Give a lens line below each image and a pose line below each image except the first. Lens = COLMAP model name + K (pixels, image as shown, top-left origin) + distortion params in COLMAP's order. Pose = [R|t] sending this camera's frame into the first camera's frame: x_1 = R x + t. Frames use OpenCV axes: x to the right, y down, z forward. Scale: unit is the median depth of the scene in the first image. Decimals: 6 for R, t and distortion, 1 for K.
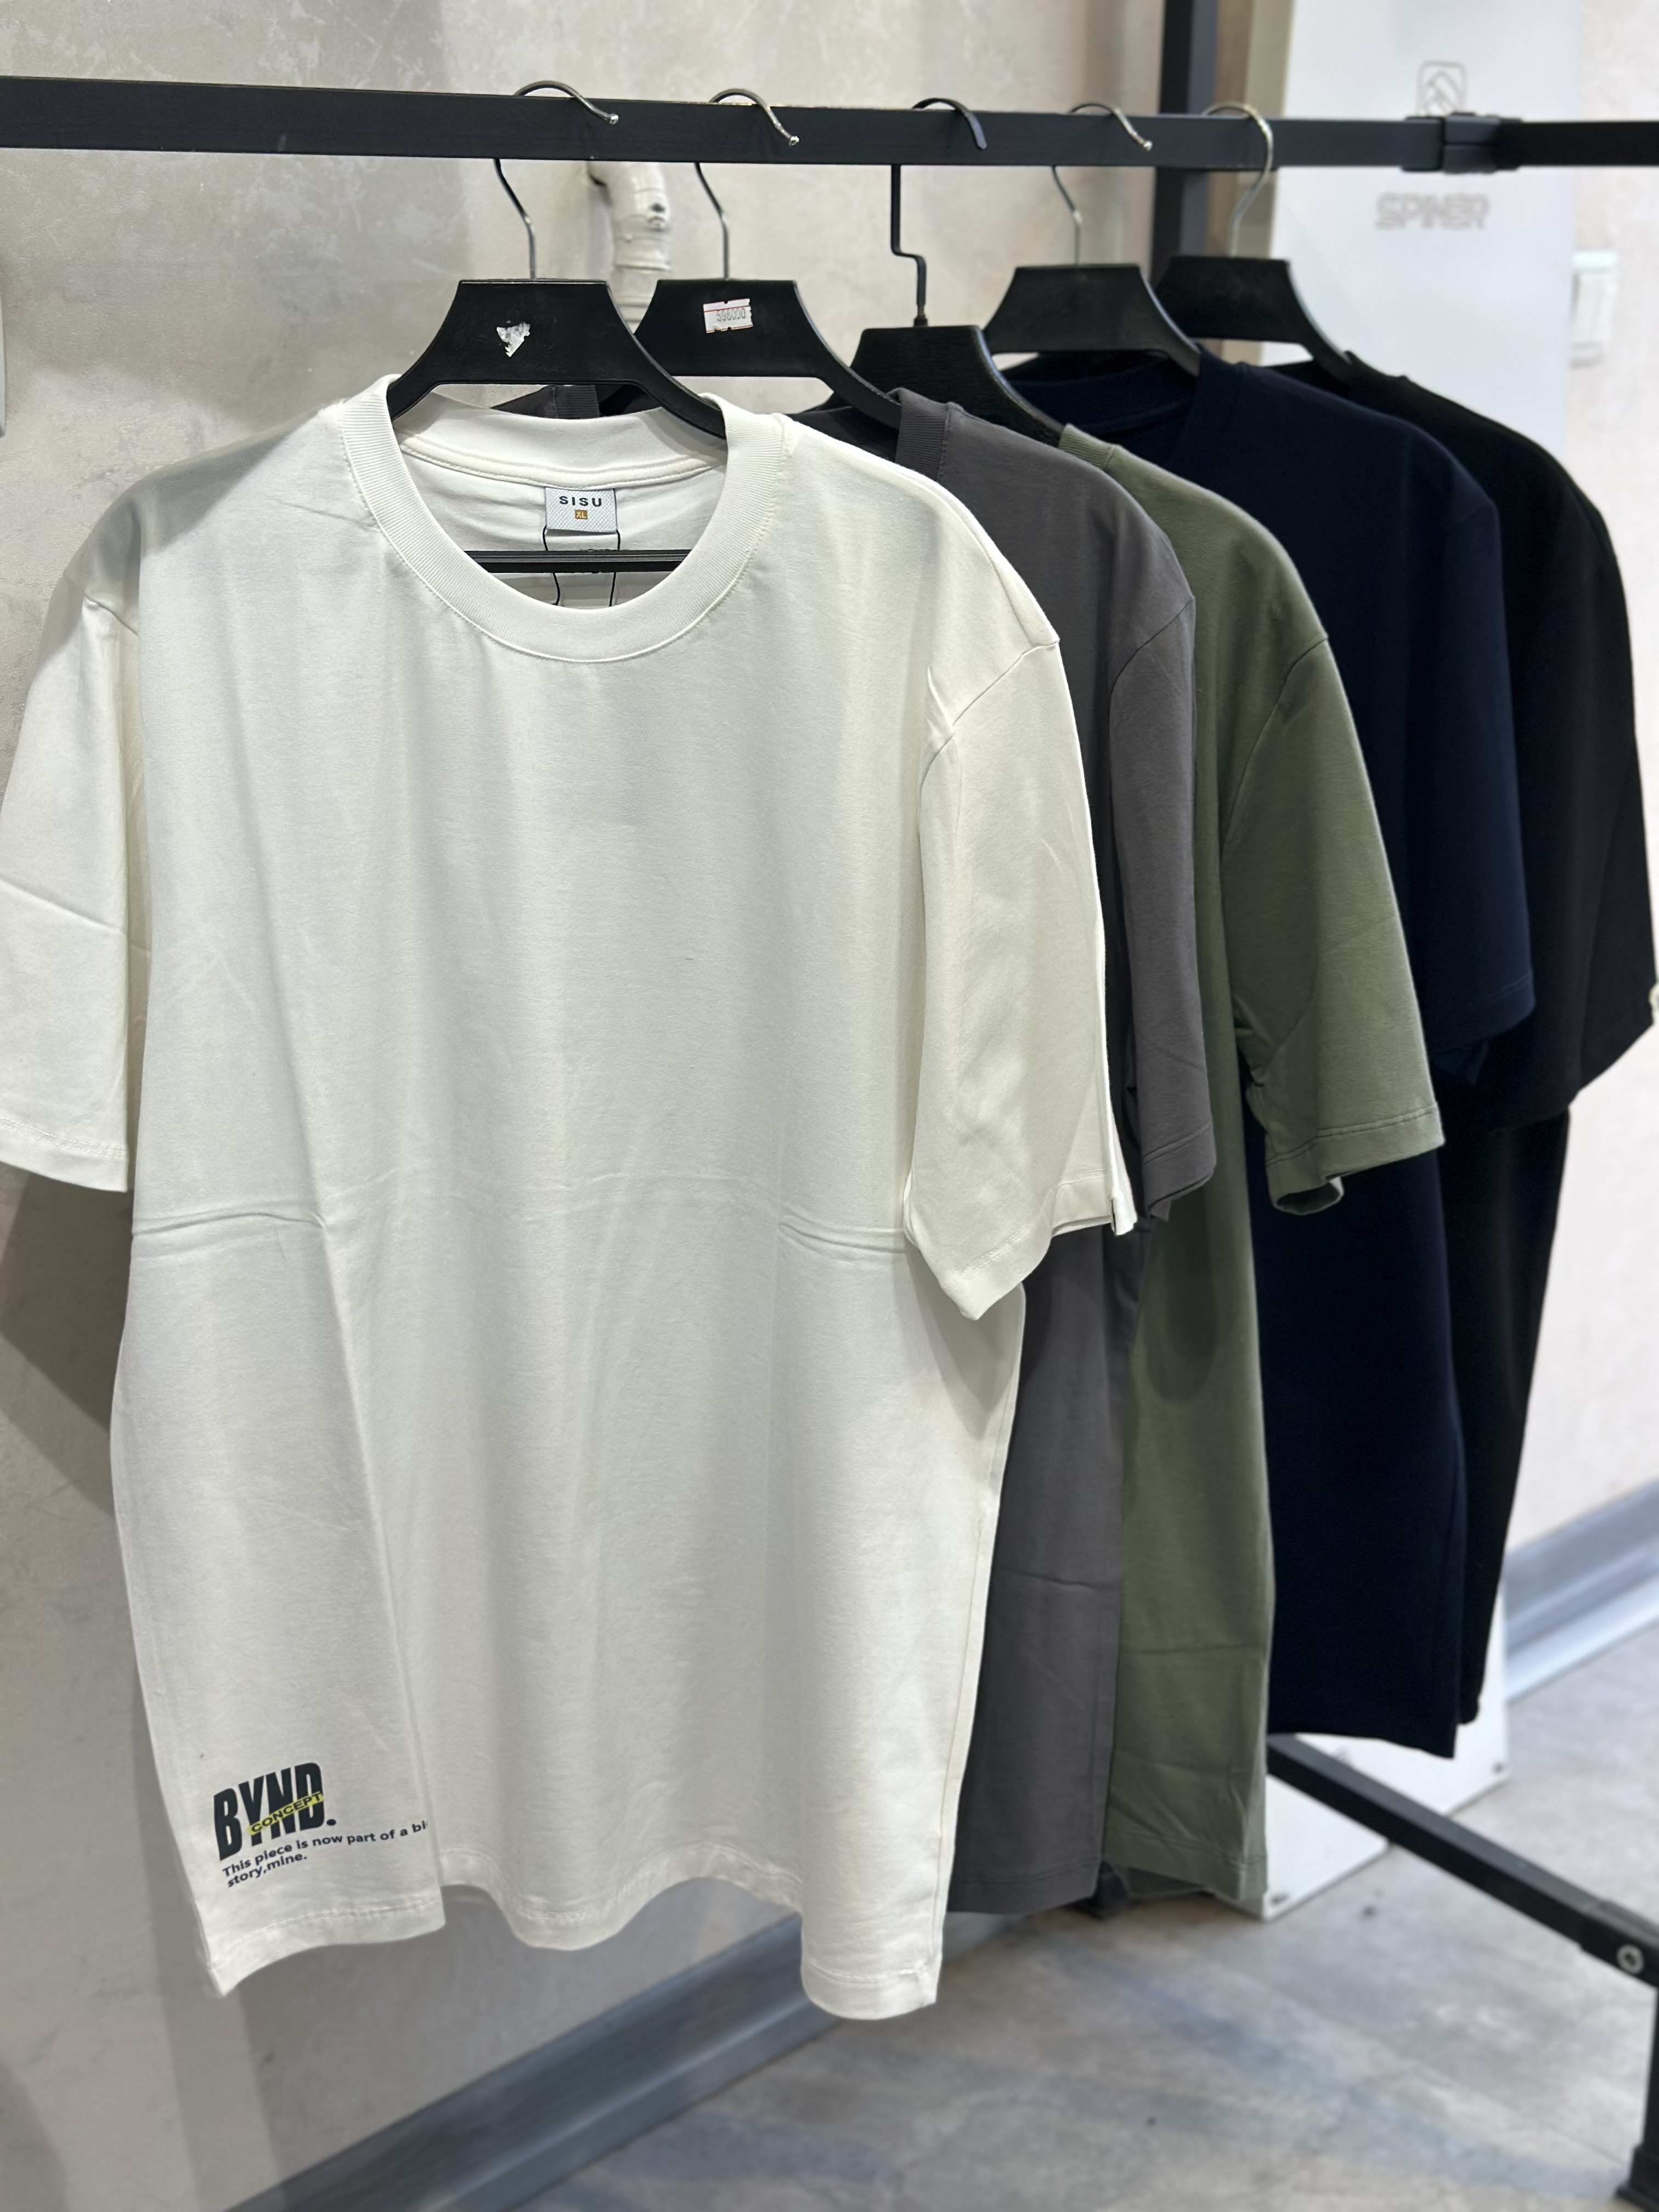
lens RADIAL K [[3148.4, 0, 822.7], [0, 3148.4, 1119.4], [0, 0, 1]] dist [0.047387, 0.000000]
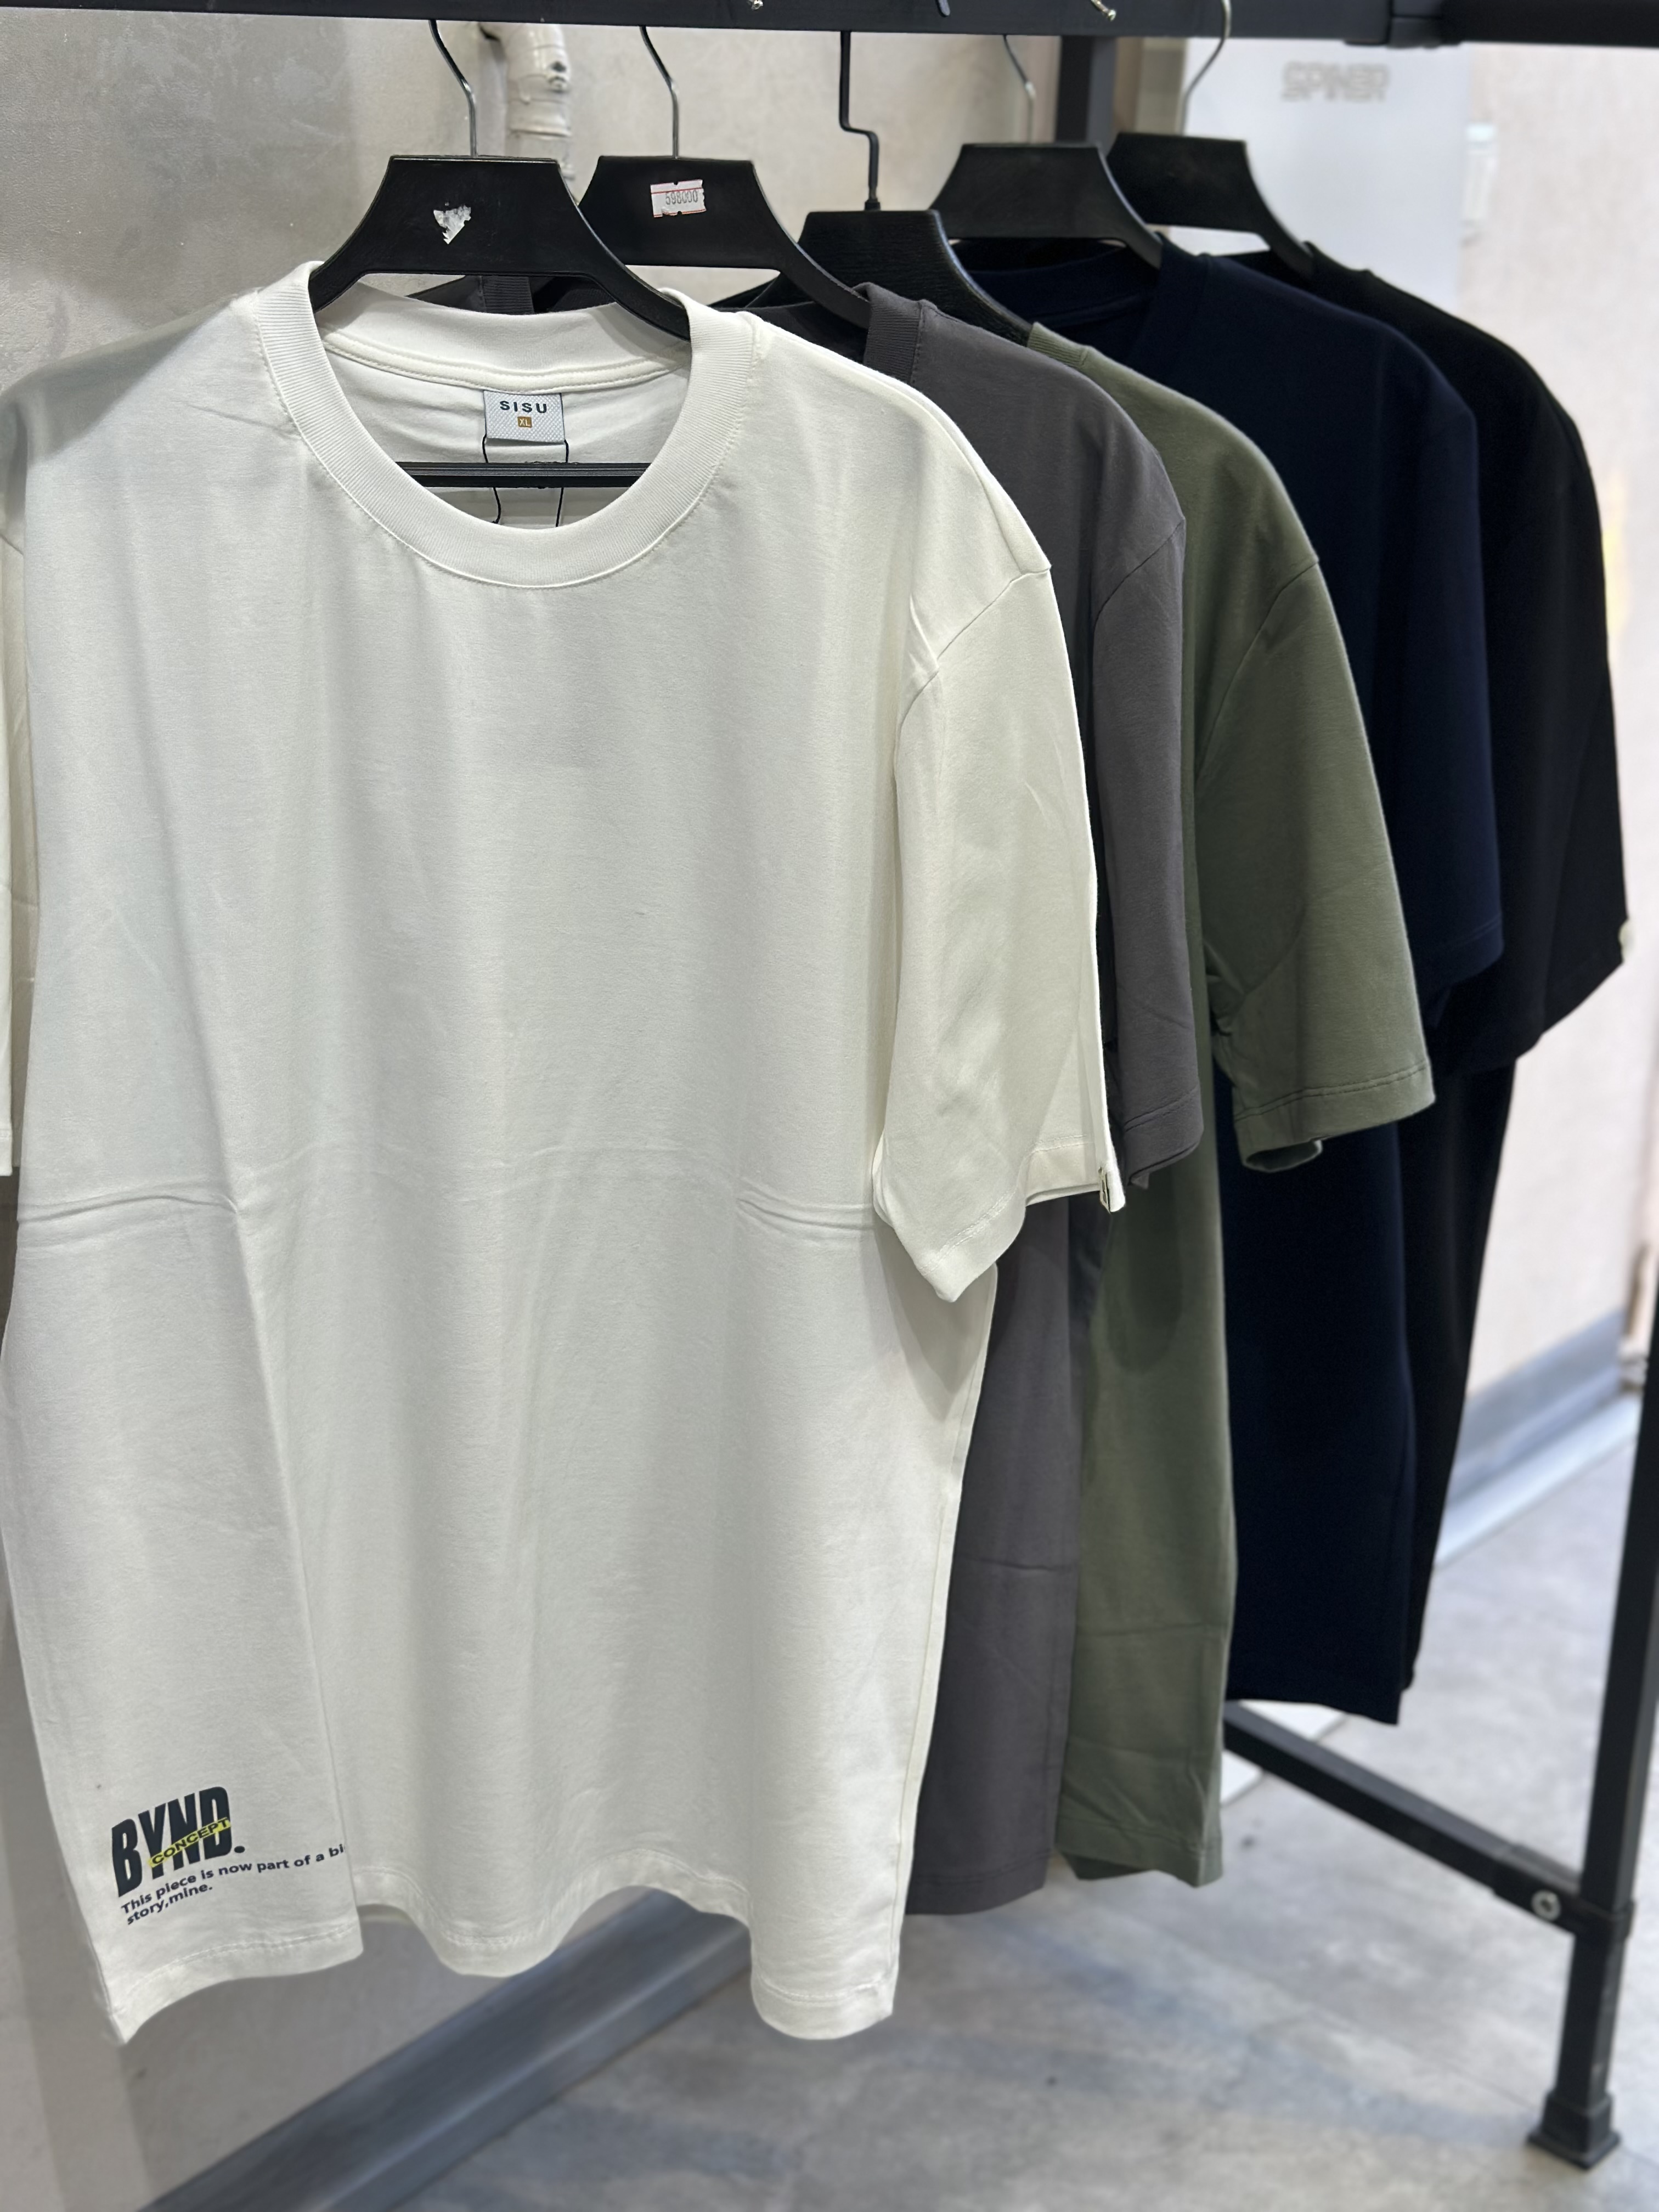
lens RADIAL K [[3148.4, 0, 845.1], [0, 3148.4, 1113.7], [0, 0, 1]] dist [0.047387, 0.000000]
pose [[0.994807, -0.010455, 0.101242, -0.068784], [0.005556, 0.998805, 0.048549, -0.033296], [-0.101628, -0.047735, 0.993677, 0.077101]]
